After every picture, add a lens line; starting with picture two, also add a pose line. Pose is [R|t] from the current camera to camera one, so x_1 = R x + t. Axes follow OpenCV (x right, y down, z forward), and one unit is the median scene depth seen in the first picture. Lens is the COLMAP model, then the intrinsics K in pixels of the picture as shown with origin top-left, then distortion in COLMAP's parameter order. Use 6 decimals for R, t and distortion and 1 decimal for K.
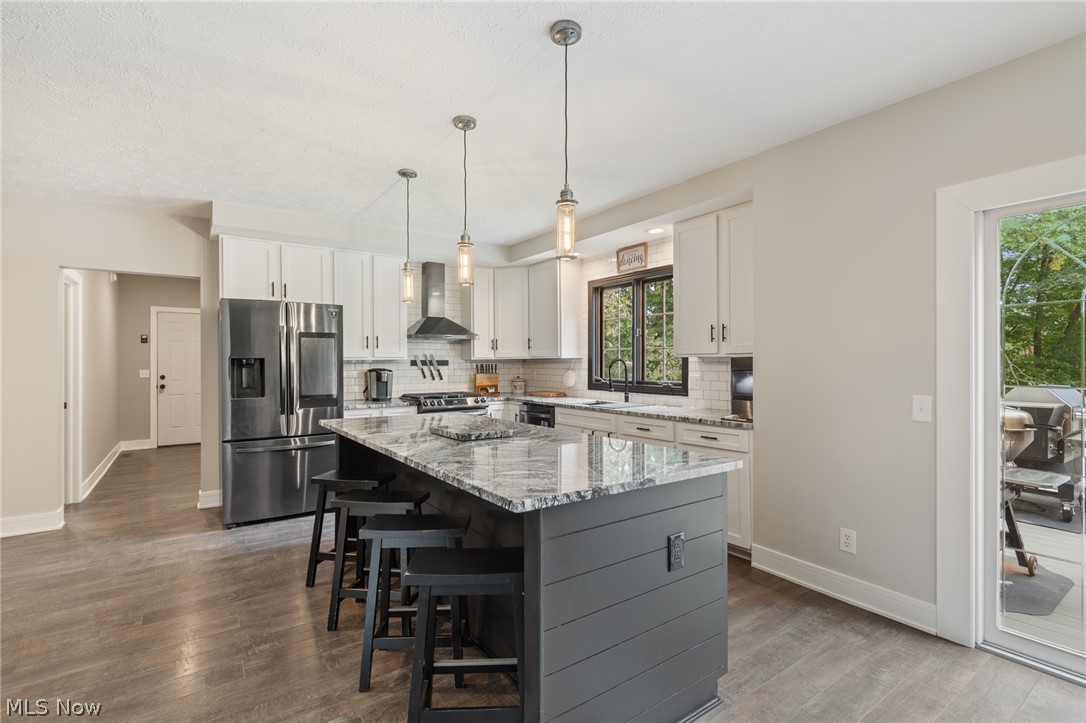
lens RADIAL K [[485.4, 0, 532.6], [0, 485.4, 361.8], [0, 0, 1]] dist [0.001434, -0.001395]
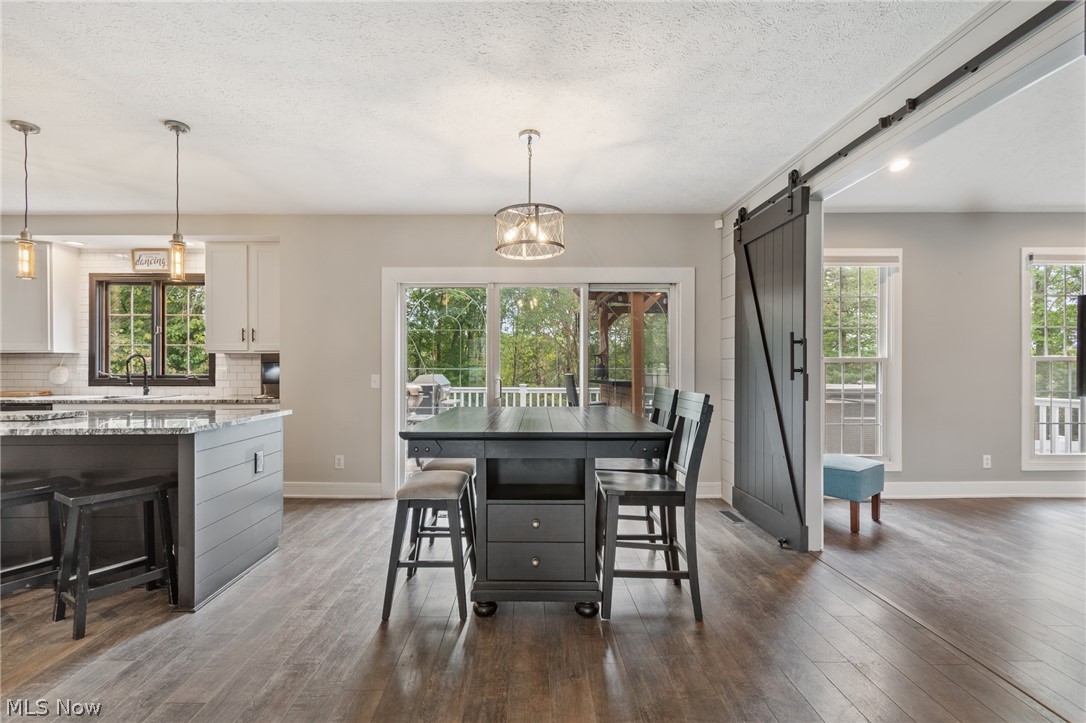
lens RADIAL K [[485.4, 0, 534.0], [0, 485.4, 365.3], [0, 0, 1]] dist [0.001434, -0.001395]
pose [[0.545051, 0.002140, 0.838400, -0.252312], [-0.001976, 0.999997, -0.001268, 0.019114], [-0.838401, -0.000965, 0.545054, -0.310077]]
